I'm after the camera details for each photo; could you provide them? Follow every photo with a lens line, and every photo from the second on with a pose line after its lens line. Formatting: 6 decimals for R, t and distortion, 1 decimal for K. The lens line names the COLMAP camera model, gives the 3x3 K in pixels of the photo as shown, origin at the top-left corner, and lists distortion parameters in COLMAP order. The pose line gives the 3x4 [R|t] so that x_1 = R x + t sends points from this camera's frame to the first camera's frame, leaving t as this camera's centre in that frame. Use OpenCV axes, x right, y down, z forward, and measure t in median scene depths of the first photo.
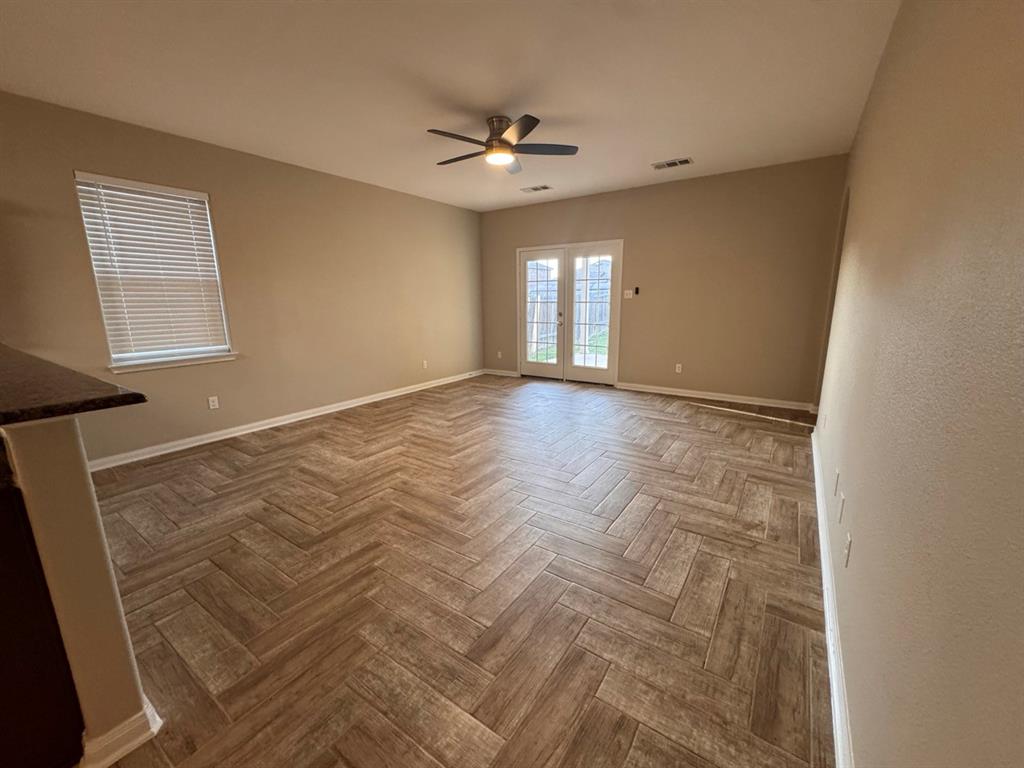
lens RADIAL K [[409.3, 0, 513.3], [0, 409.3, 383.4], [0, 0, 1]] dist [-0.003822, -0.000080]
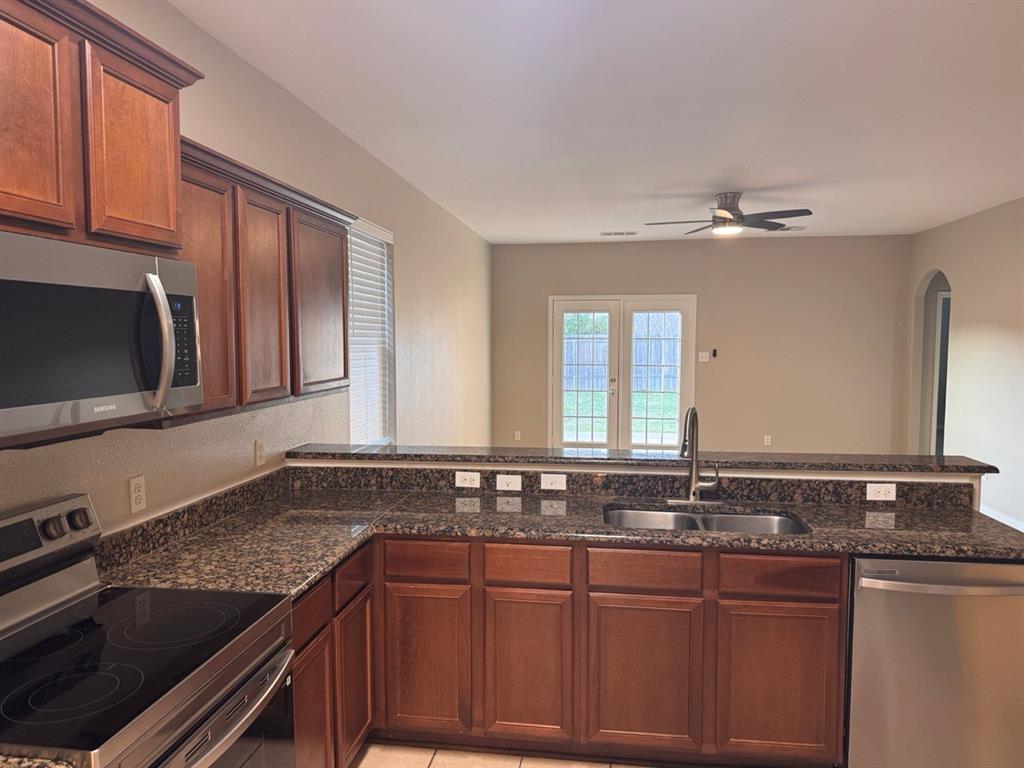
lens RADIAL K [[711.1, 0, 509.9], [0, 711.1, 393.4], [0, 0, 1]] dist [0.059874, -0.030651]
pose [[0.897767, -0.023107, 0.439865, -1.116200], [0.079060, 0.990859, -0.109310, -0.016116], [-0.433318, 0.132911, 0.891387, -0.223259]]
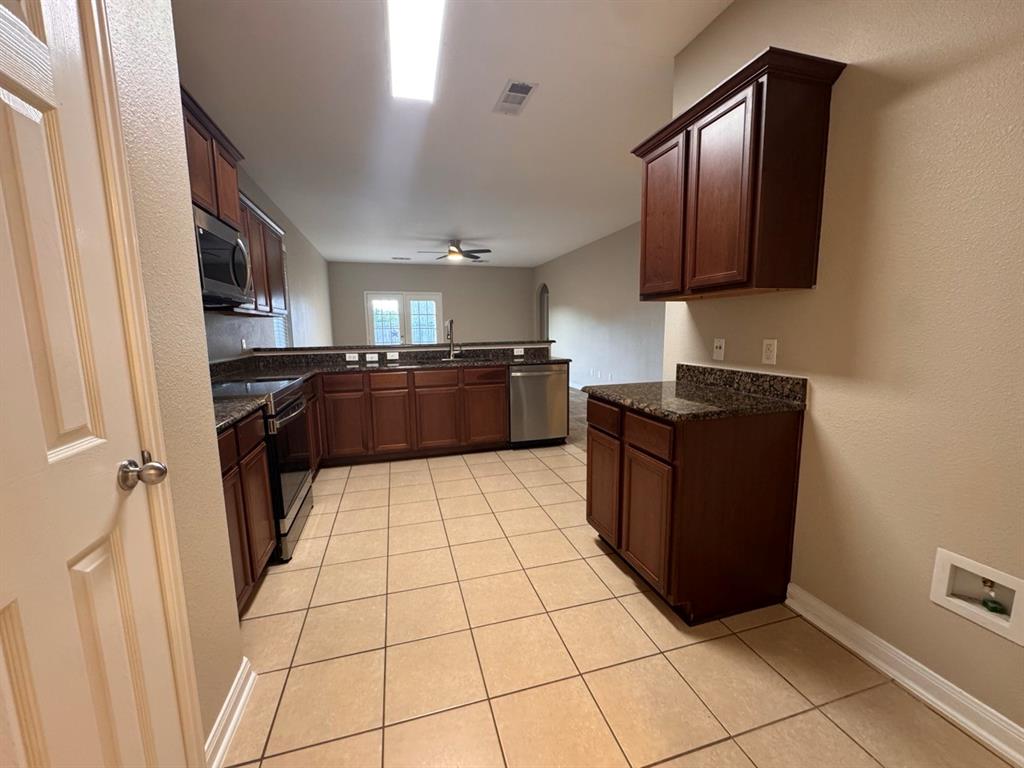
lens RADIAL K [[409.3, 0, 508.7], [0, 409.3, 383.2], [0, 0, 1]] dist [-0.003822, -0.000080]
pose [[0.636460, -0.098614, 0.764980, -1.355303], [0.162969, 0.986595, -0.008407, 0.132036], [-0.753896, 0.130019, 0.643999, -0.421754]]
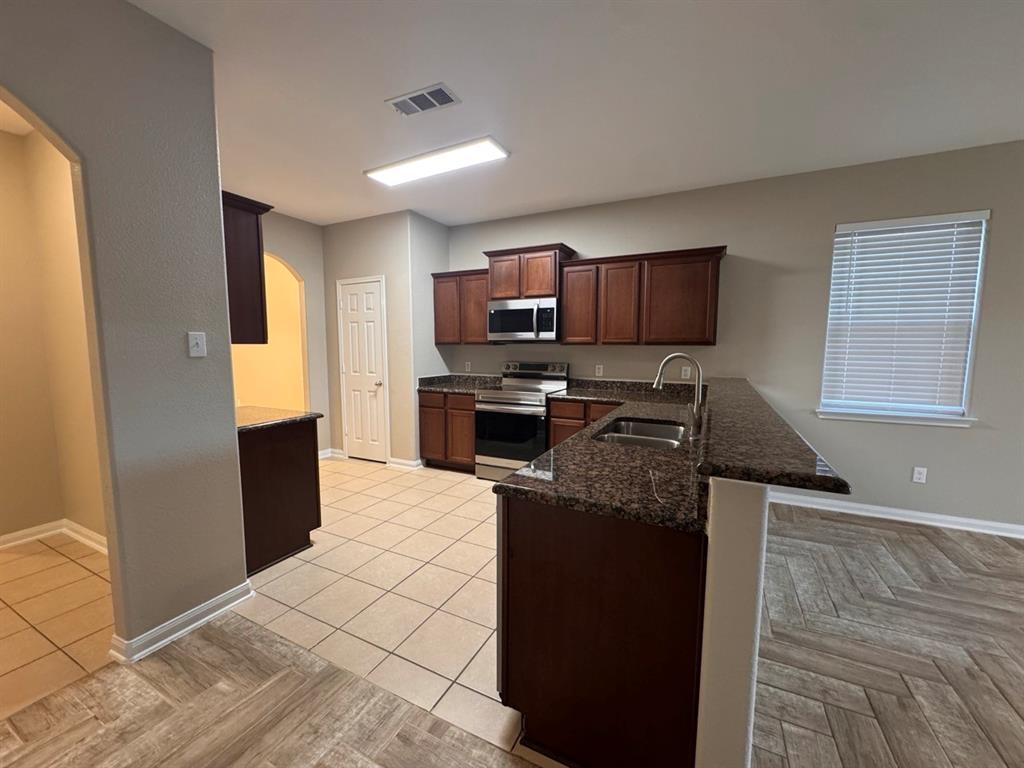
lens RADIAL K [[409.3, 0, 510.1], [0, 409.3, 386.1], [0, 0, 1]] dist [-0.003822, -0.000080]
pose [[0.134622, 0.110526, -0.984714, -0.086933], [-0.205592, 0.975250, 0.081357, -0.023168], [0.969334, 0.191497, 0.154013, 0.080399]]
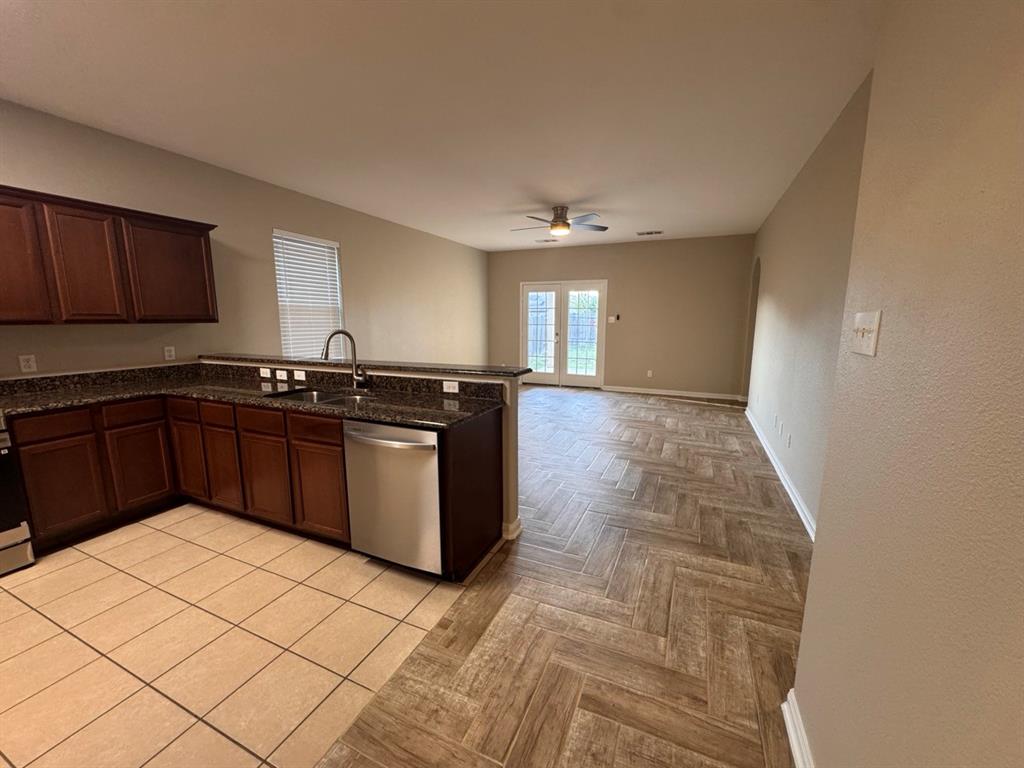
lens RADIAL K [[409.3, 0, 513.5], [0, 409.3, 384.0], [0, 0, 1]] dist [-0.003822, -0.000080]
pose [[0.982073, -0.016951, 0.187736, -0.438760], [0.025316, 0.998786, -0.042250, 0.062850], [-0.186792, 0.046245, 0.981310, -0.378901]]
